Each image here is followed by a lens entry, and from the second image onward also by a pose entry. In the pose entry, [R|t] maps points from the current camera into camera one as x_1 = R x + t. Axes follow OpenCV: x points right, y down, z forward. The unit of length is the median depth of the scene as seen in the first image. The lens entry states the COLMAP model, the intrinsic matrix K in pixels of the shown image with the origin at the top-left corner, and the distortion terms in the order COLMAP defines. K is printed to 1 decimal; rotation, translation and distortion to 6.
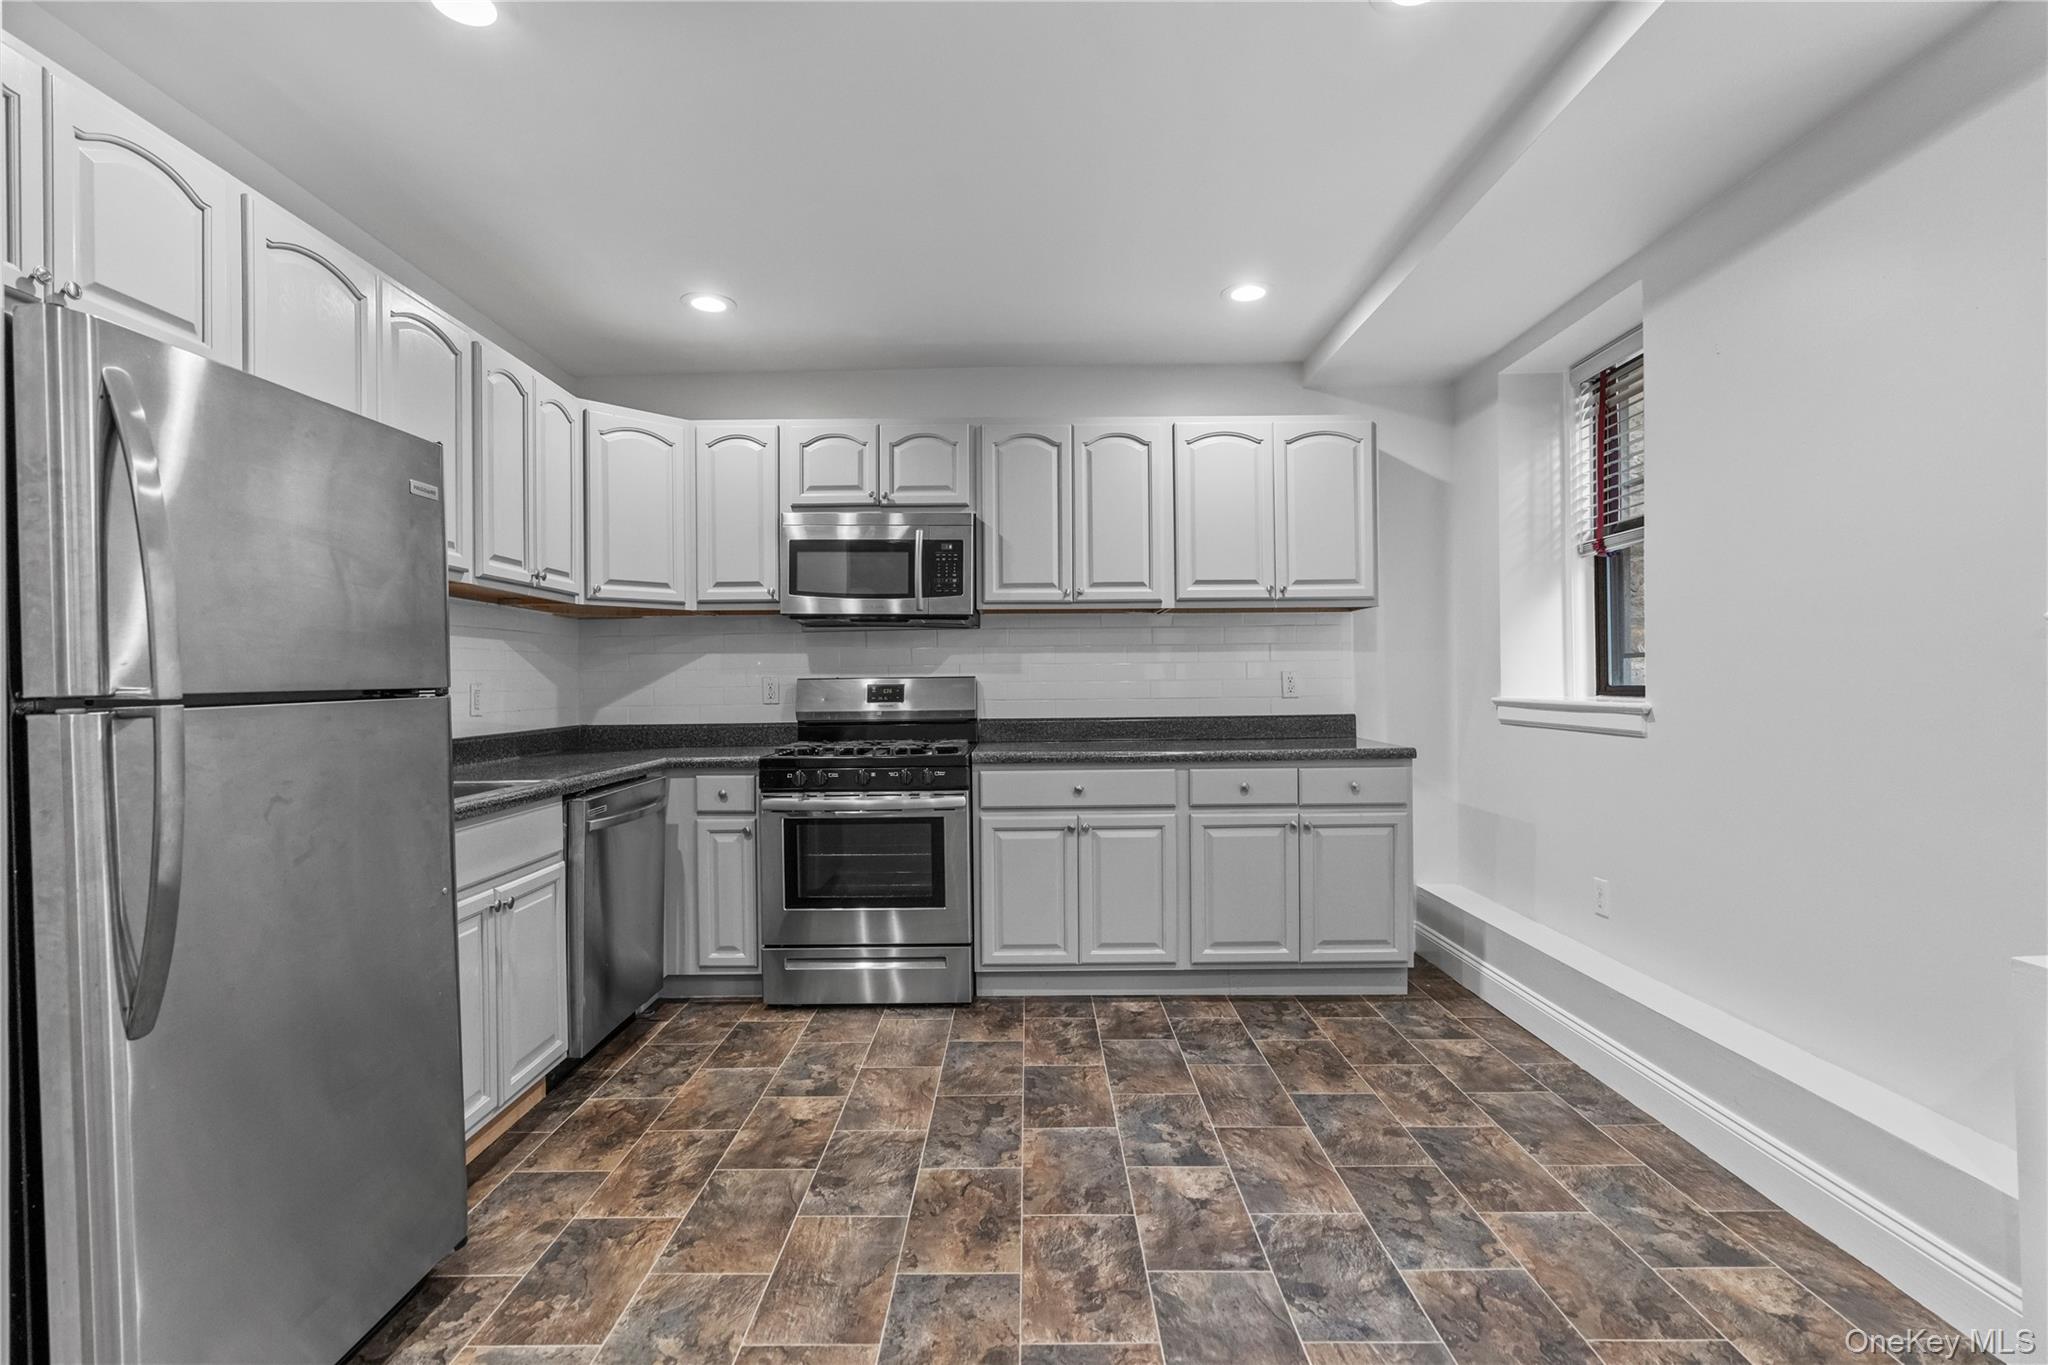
lens RADIAL K [[932.8, 0, 1013.3], [0, 932.8, 682.6], [0, 0, 1]] dist [-0.007480, 0.000809]
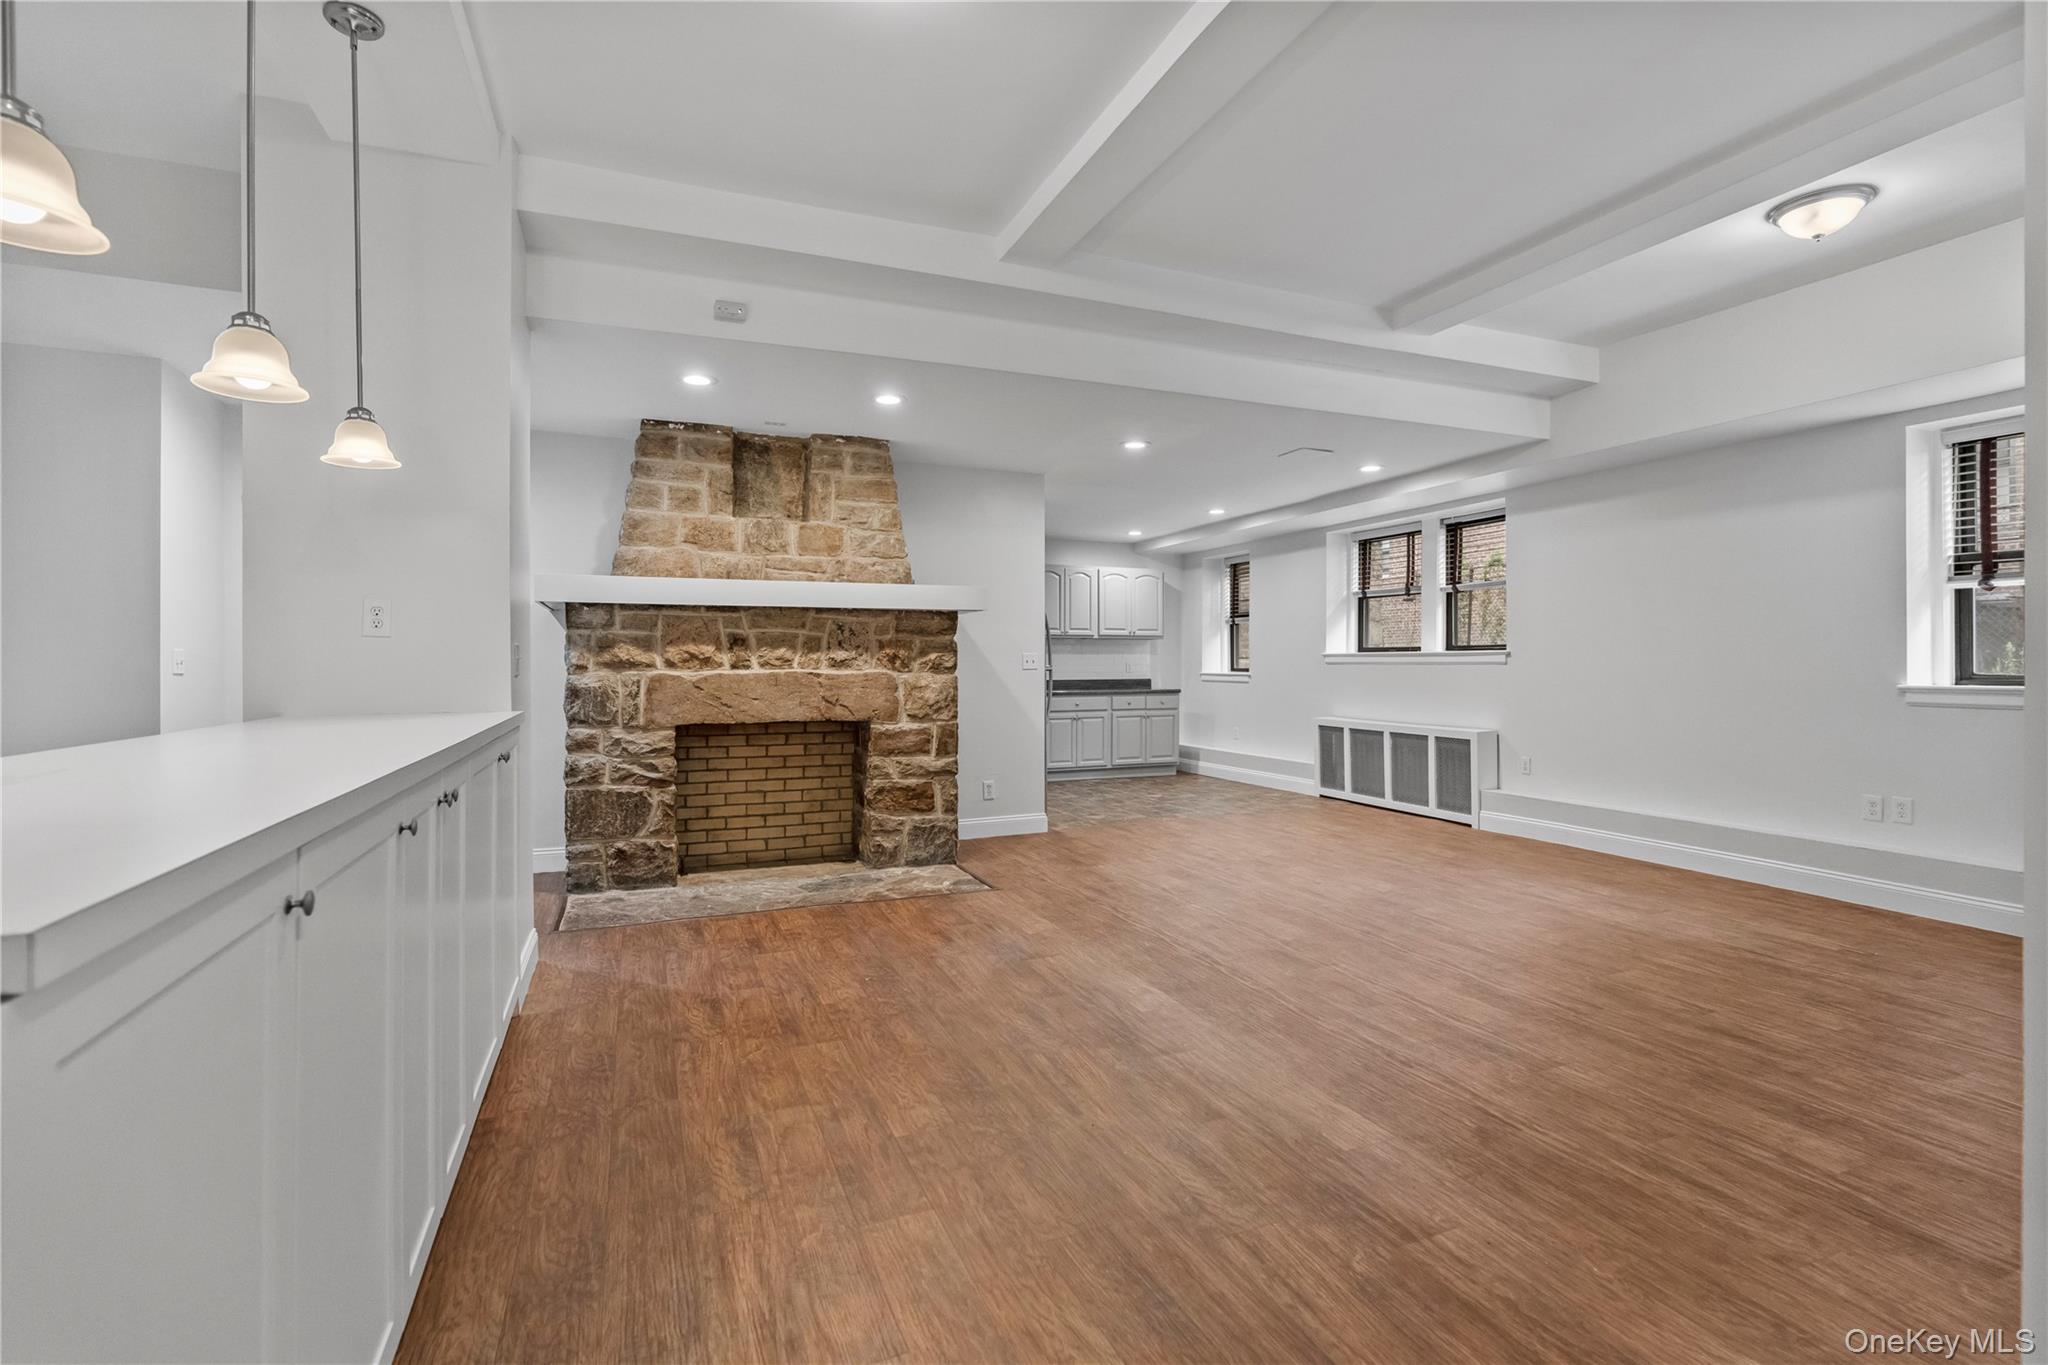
lens RADIAL K [[934.7, 0, 1019.2], [0, 934.7, 666.2], [0, 0, 1]] dist [-0.012481, 0.000243]
pose [[0.924244, 0.007338, 0.381732, -1.150085], [-0.006976, 0.999973, -0.002332, 0.008233], [-0.381739, -0.000508, 0.924270, -1.514471]]
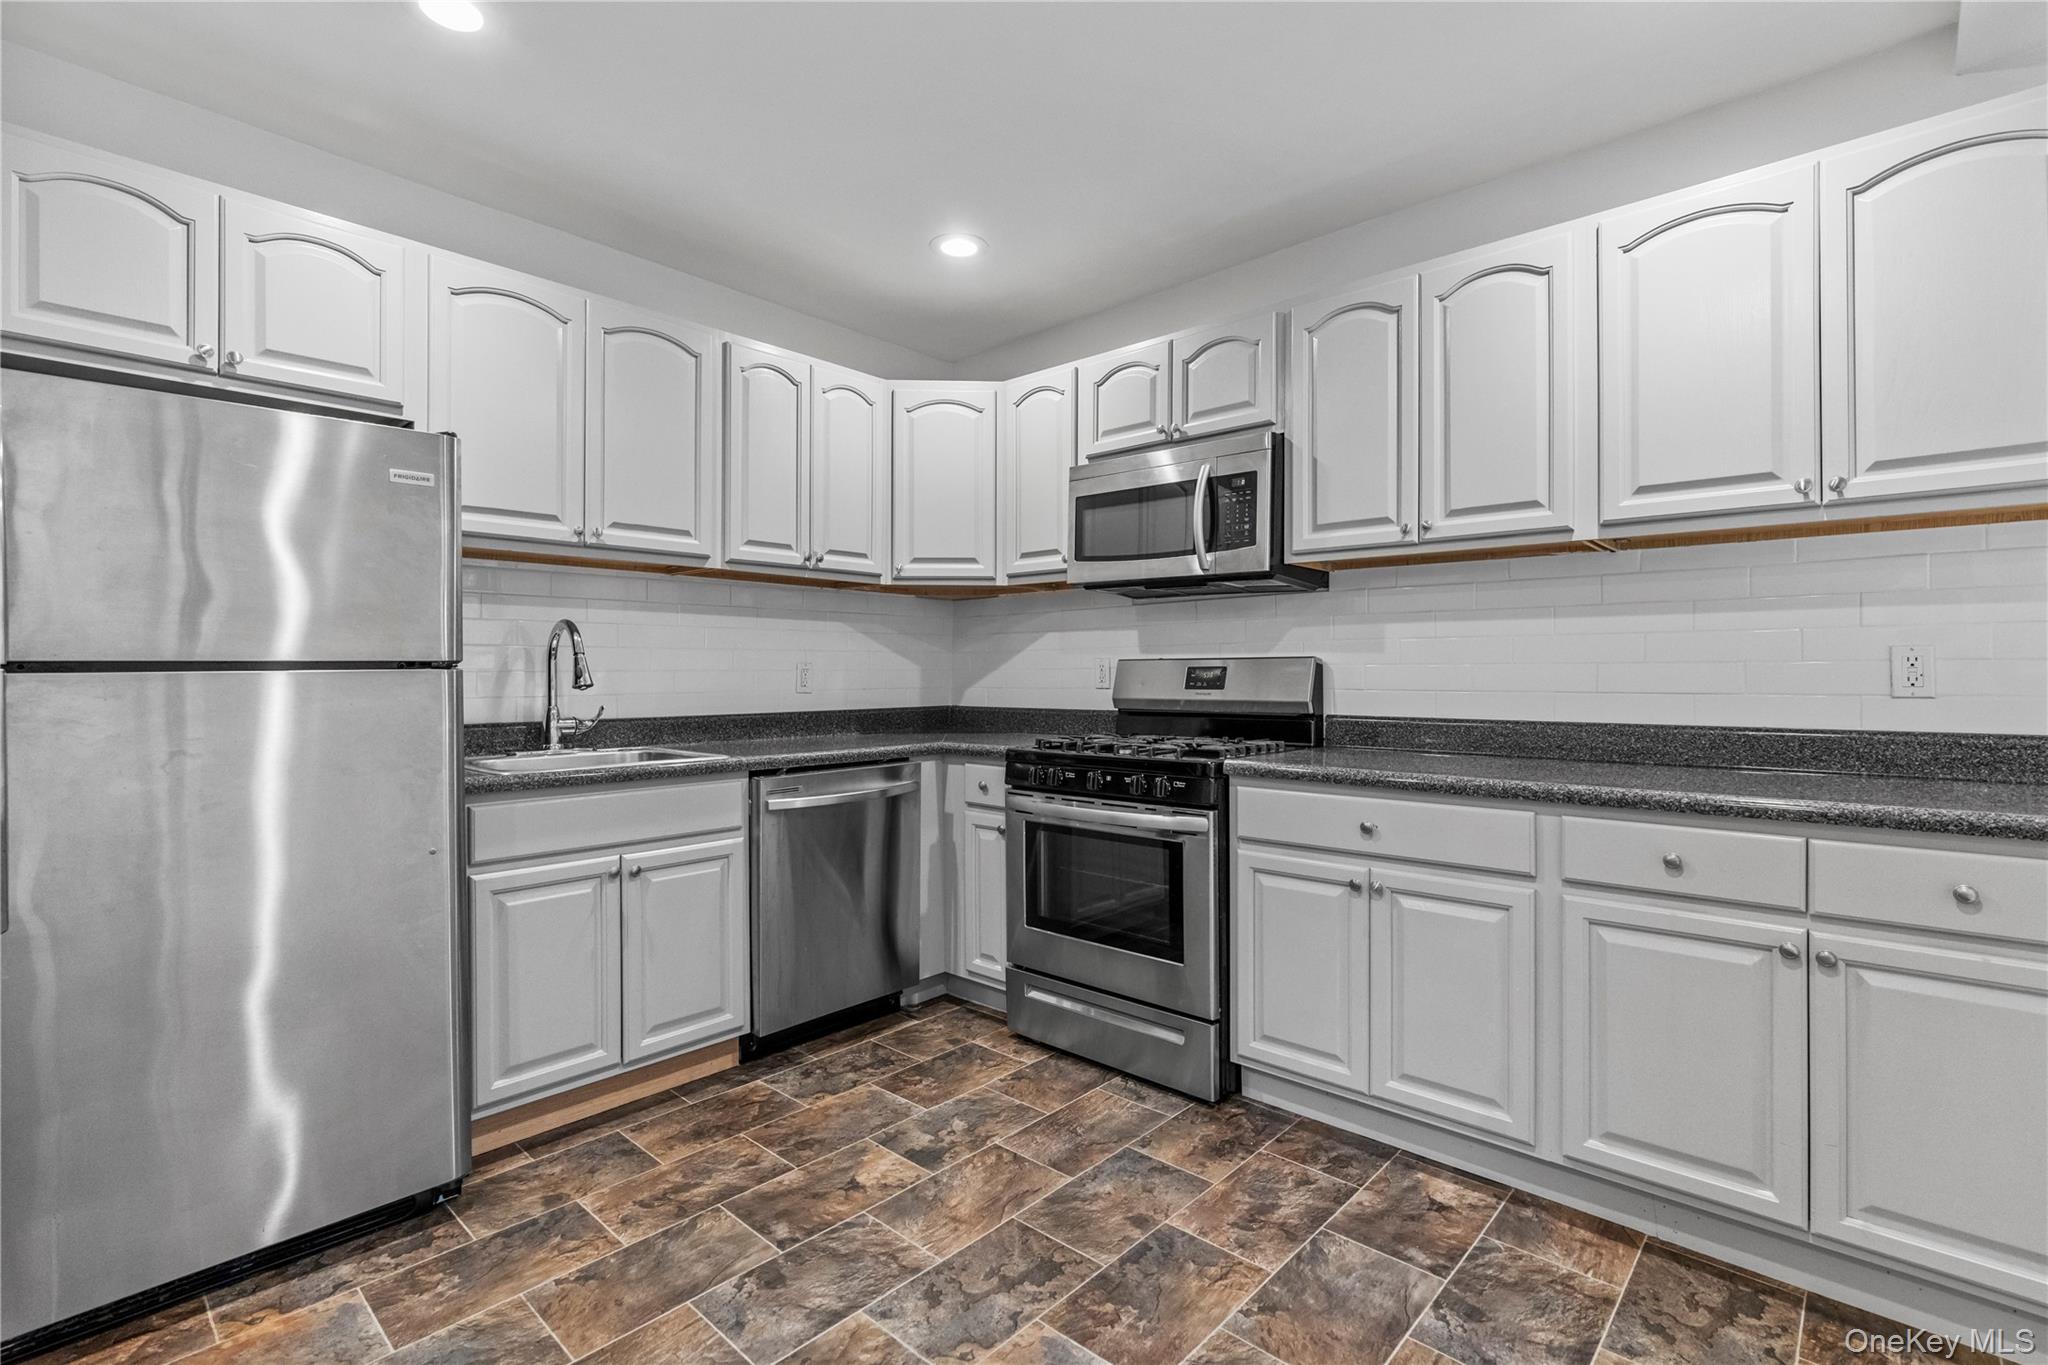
lens RADIAL K [[934.3, 0, 1030.0], [0, 934.3, 670.8], [0, 0, 1]] dist [-0.006687, 0.001417]
pose [[0.743032, 0.008095, -0.669206, 0.327002], [-0.008019, 0.999963, 0.003193, 0.004711], [0.669207, 0.002994, 0.743070, 0.354092]]
